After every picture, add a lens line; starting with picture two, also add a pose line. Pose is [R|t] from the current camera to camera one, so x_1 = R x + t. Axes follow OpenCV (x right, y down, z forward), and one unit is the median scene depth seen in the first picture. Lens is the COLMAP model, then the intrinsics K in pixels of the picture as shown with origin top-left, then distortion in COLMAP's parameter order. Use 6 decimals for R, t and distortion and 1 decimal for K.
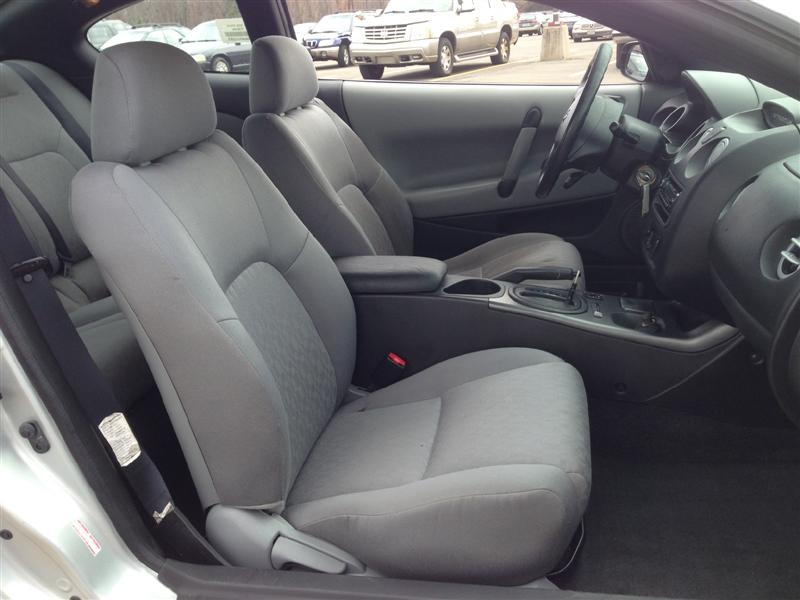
lens RADIAL K [[718.3, 0, 400.0], [0, 718.3, 300.0], [0, 0, 1]] dist [0.133032, -0.203789]
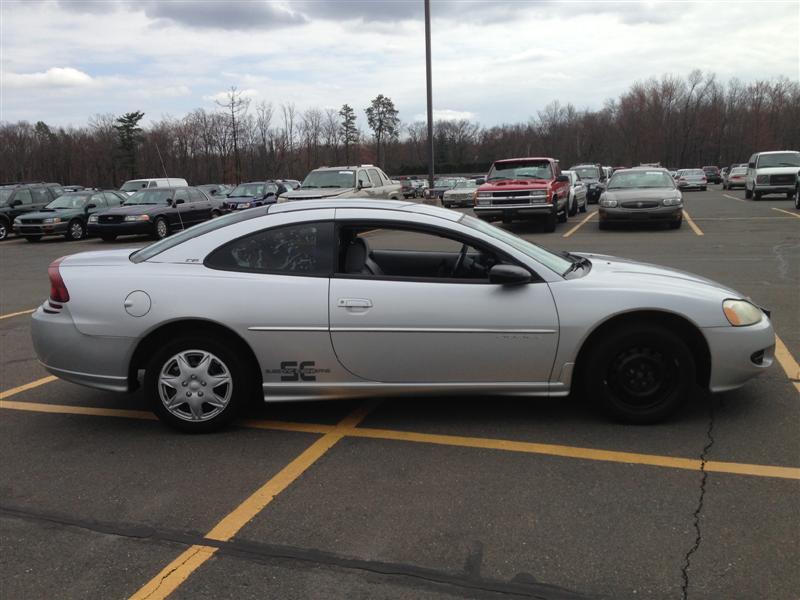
lens RADIAL K [[718.3, 0, 400.0], [0, 718.3, 300.0], [0, 0, 1]] dist [0.133032, -0.203789]
pose [[0.986613, -0.004312, 0.163021, -0.050849], [0.036670, 0.979916, -0.196011, 0.049451], [-0.158901, 0.199365, 0.966956, -0.189066]]
